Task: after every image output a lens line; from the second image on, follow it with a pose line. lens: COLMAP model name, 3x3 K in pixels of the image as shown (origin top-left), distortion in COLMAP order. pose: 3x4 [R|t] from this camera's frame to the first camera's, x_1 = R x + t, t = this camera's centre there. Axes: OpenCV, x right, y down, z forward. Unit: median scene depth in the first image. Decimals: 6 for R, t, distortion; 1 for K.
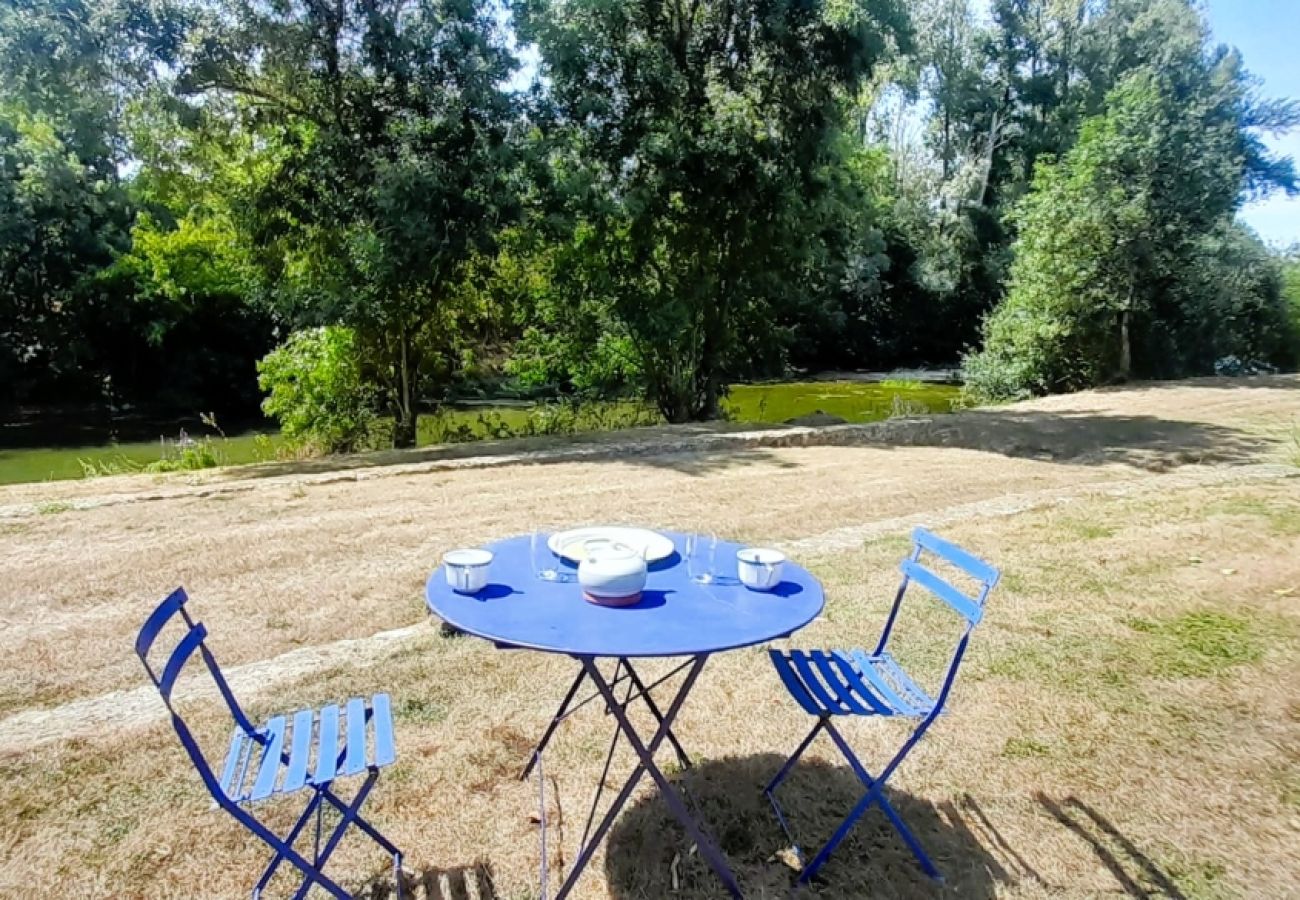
lens RADIAL K [[828.3, 0, 650.0], [0, 828.3, 450.0], [0, 0, 1]] dist [0.063480, 0.000433]
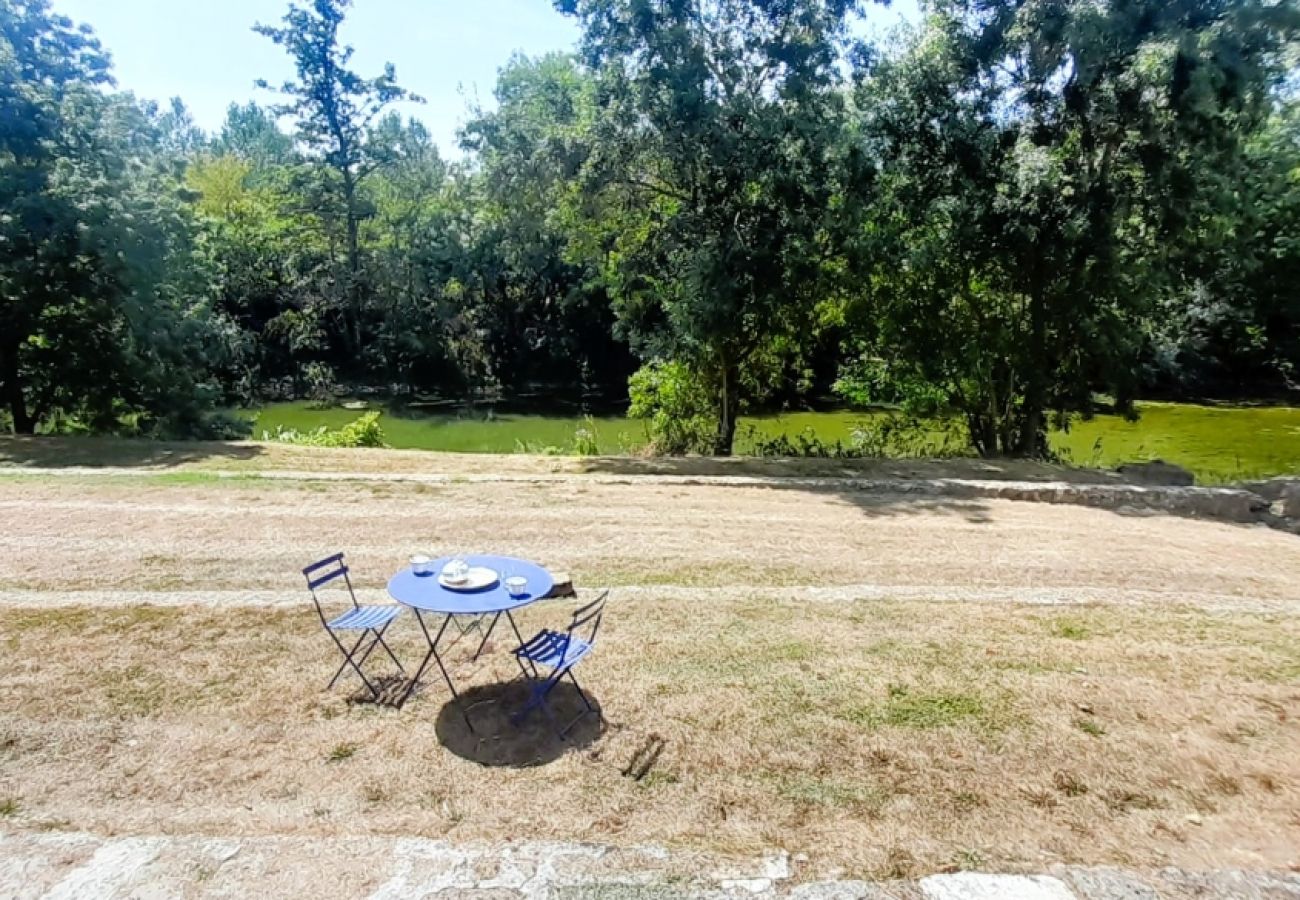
lens RADIAL K [[841.7, 0, 658.0], [0, 841.7, 459.7], [0, 0, 1]] dist [-0.038487, 0.095426]
pose [[0.860065, 0.123039, -0.495127, 0.252929], [-0.107028, 0.992402, 0.060697, -0.062999], [0.498833, 0.000789, 0.866698, -0.131008]]
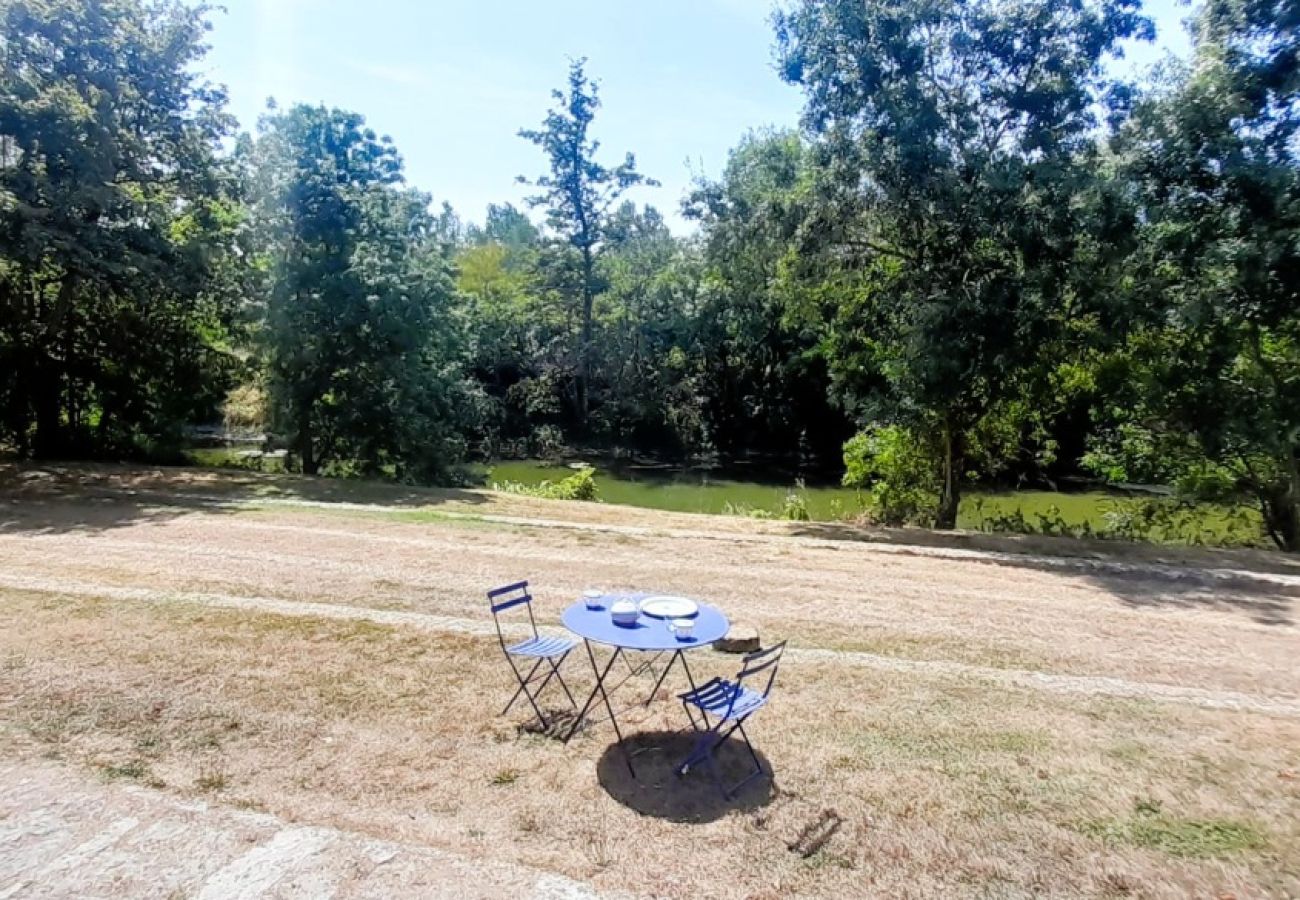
lens RADIAL K [[838.0, 0, 623.0], [0, 838.0, 451.9], [0, 0, 1]] dist [0.000891, -0.002245]
pose [[0.668260, 0.100369, -0.737126, 0.256011], [-0.144637, 0.989478, 0.003606, -0.048318], [0.729732, 0.104206, 0.675746, -0.106191]]
